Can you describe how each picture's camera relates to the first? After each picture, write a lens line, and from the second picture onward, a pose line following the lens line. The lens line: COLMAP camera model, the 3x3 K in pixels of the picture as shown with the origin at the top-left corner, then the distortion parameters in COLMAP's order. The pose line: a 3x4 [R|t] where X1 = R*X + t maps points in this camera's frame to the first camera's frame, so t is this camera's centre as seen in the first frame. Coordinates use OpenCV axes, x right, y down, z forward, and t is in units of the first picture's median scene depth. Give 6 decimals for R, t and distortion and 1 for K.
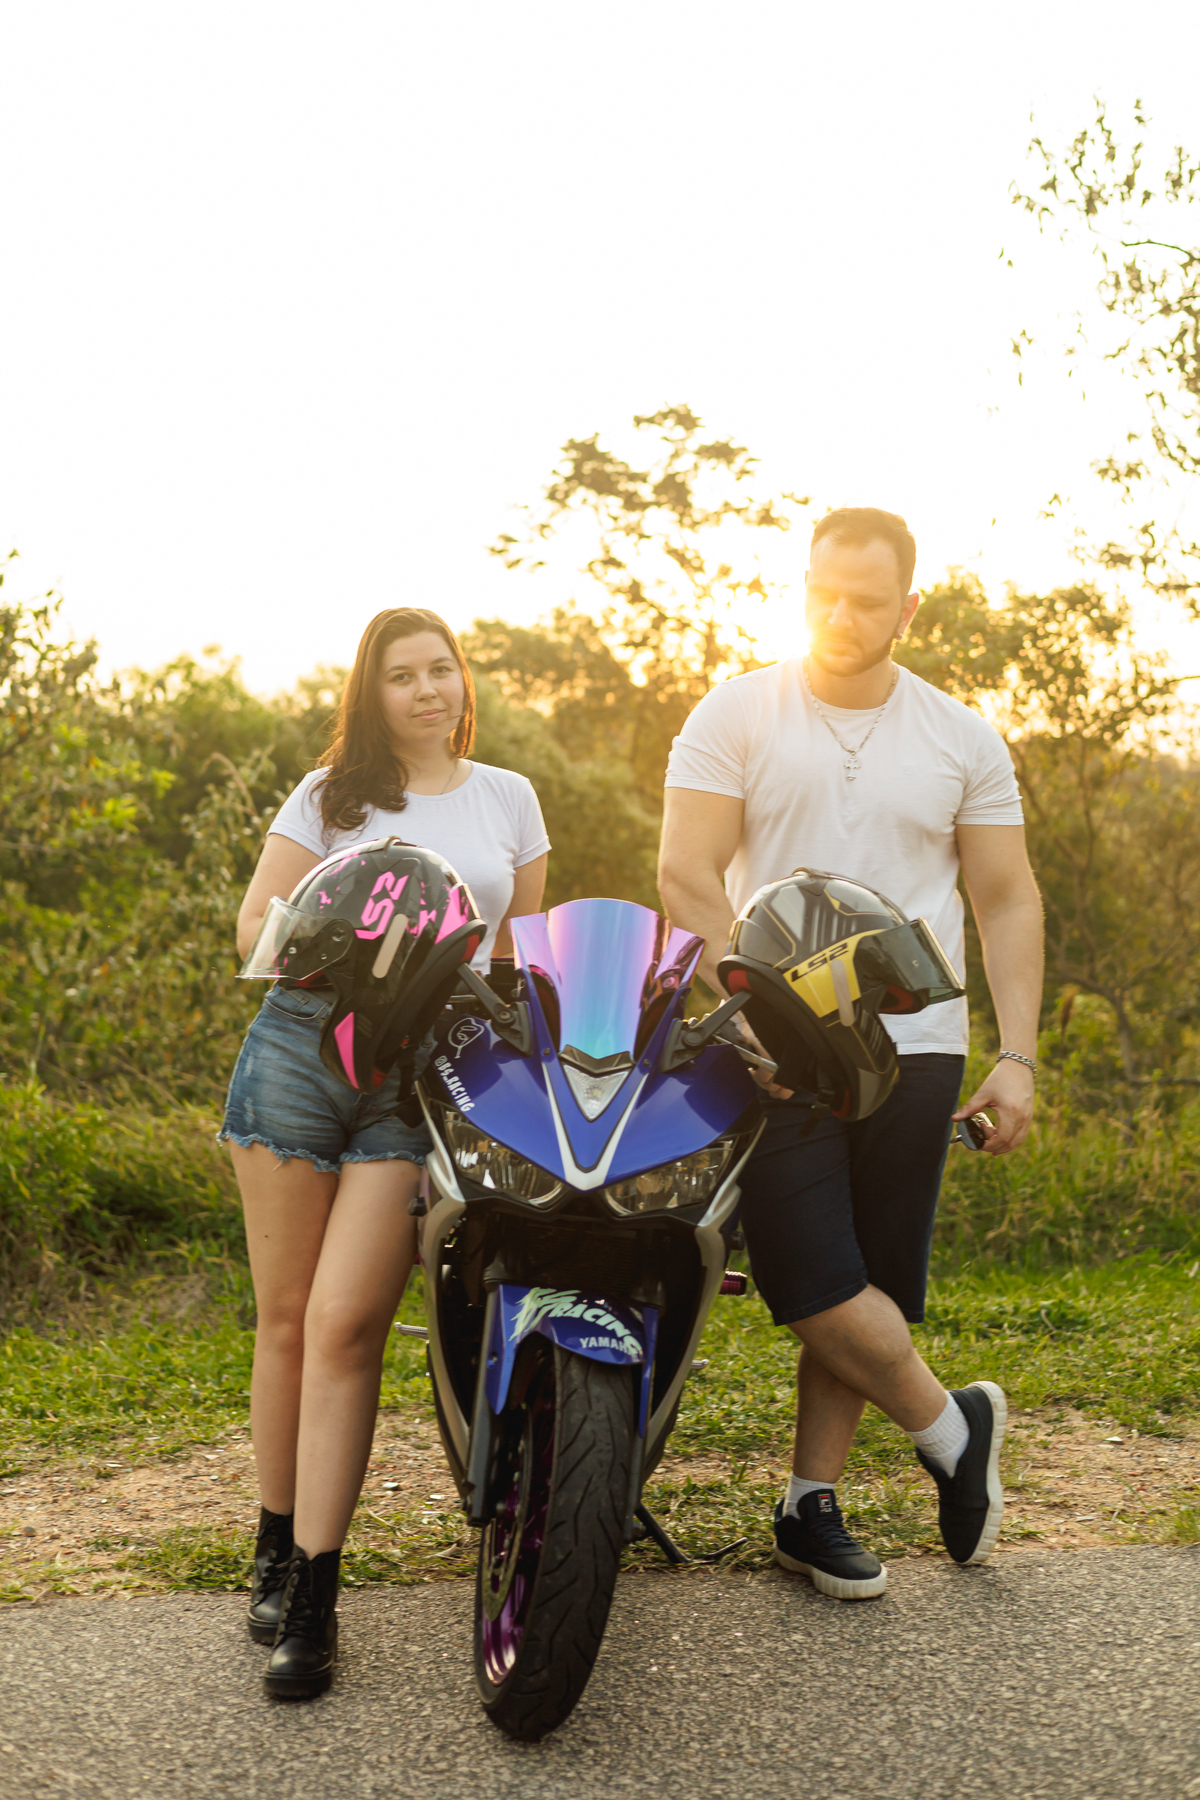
lens RADIAL K [[2723.2, 0, 629.8], [0, 2723.2, 798.5], [0, 0, 1]] dist [0.010658, 0.033591]
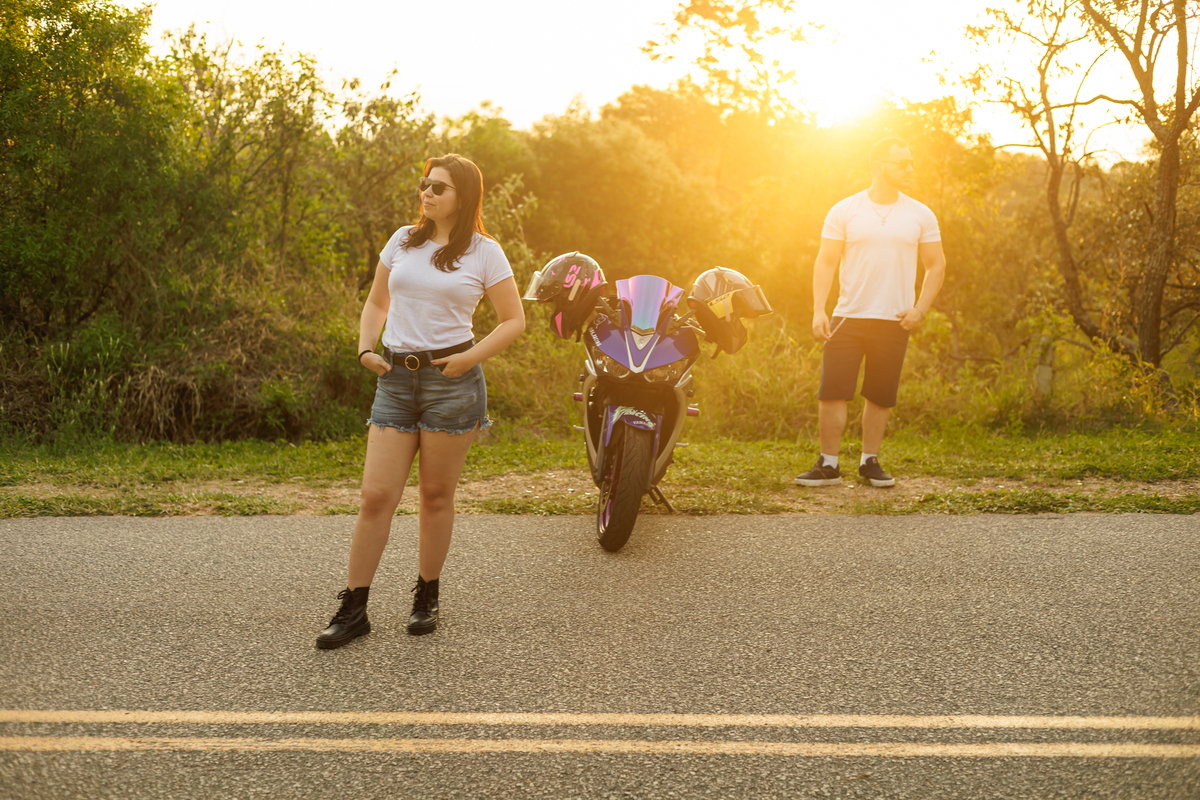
lens RADIAL K [[1751.2, 0, 587.2], [0, 1751.2, 405.5], [0, 0, 1]] dist [-0.002104, 0.119241]
pose [[0.995891, 0.040501, -0.081003, 0.034963], [-0.029384, 0.990545, 0.134006, -0.031687], [0.085664, -0.131075, 0.987664, -0.371675]]
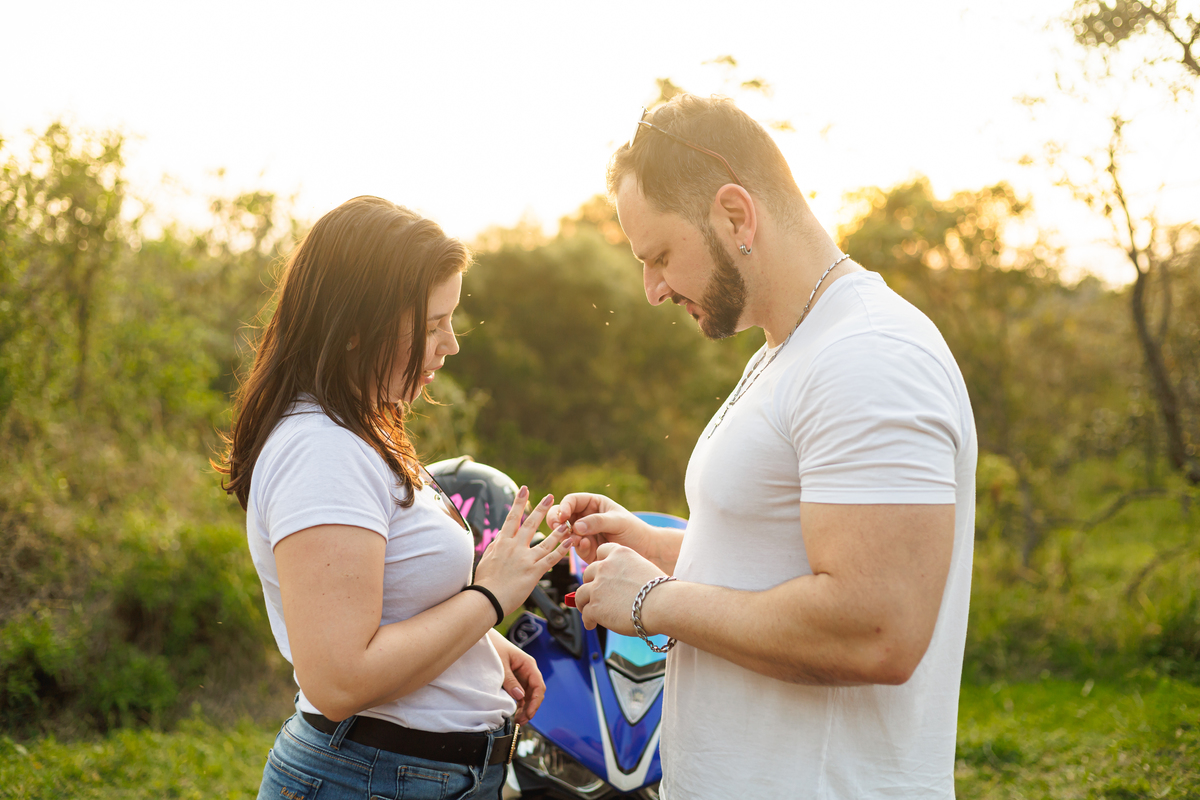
lens RADIAL K [[1679.8, 0, 603.0], [0, 1679.8, 398.1], [0, 0, 1]] dist [0.014708, 0.059886]
pose [[0.998442, 0.017864, -0.052854, 0.003159], [-0.014528, 0.997918, 0.062841, -0.023352], [0.053866, -0.061975, 0.996623, 0.126756]]
